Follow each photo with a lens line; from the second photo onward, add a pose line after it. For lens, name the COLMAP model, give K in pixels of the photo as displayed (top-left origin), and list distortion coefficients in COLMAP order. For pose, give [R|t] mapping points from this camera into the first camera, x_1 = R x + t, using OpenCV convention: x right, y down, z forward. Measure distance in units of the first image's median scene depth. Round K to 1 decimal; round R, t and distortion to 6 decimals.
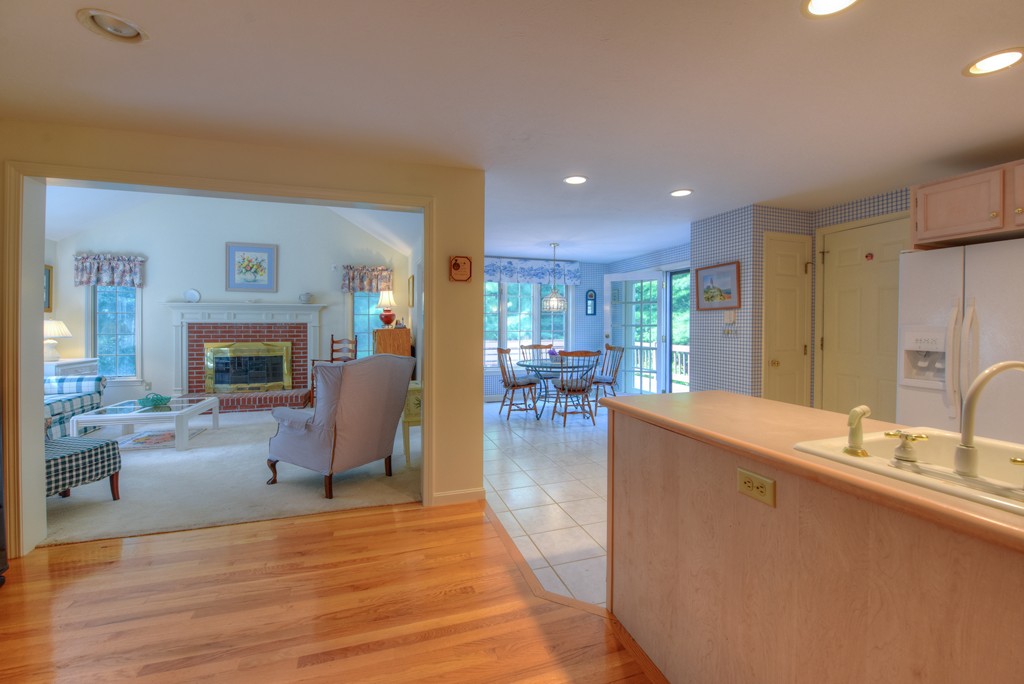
lens RADIAL K [[410.1, 0, 510.2], [0, 410.1, 327.9], [0, 0, 1]] dist [-0.014013, -0.001213]
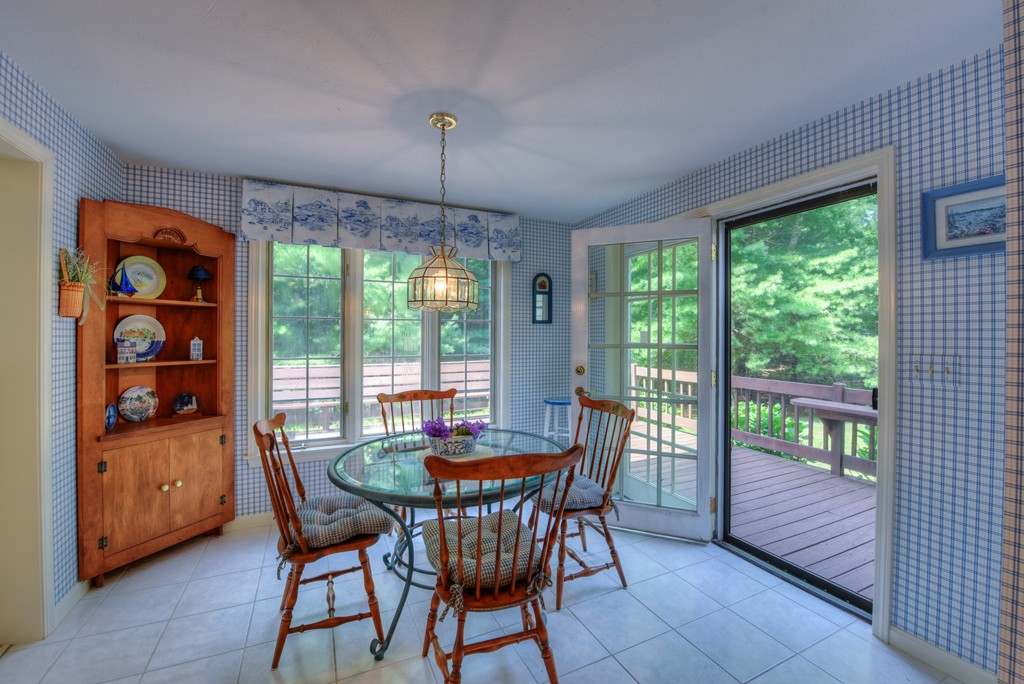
lens RADIAL K [[410.1, 0, 511.6], [0, 410.1, 337.1], [0, 0, 1]] dist [-0.014013, -0.001213]
pose [[0.992108, -0.002327, 0.125368, 0.110408], [0.002423, 0.999997, -0.000610, -0.015635], [-0.125366, 0.000909, 0.992110, 0.580350]]
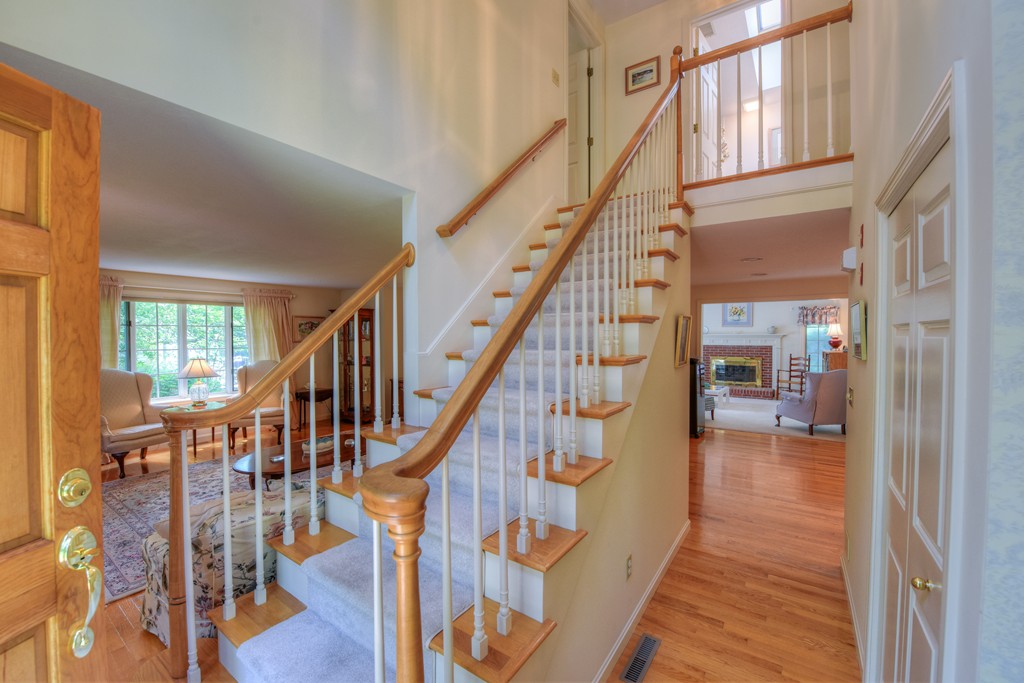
lens RADIAL K [[410.1, 0, 520.3], [0, 410.1, 340.6], [0, 0, 1]] dist [-0.014013, -0.001213]
pose [[0.609525, 0.010585, -0.792696, 0.145299], [-0.004782, 0.999942, 0.009675, -0.043029], [0.792753, -0.002106, 0.609540, -0.702837]]
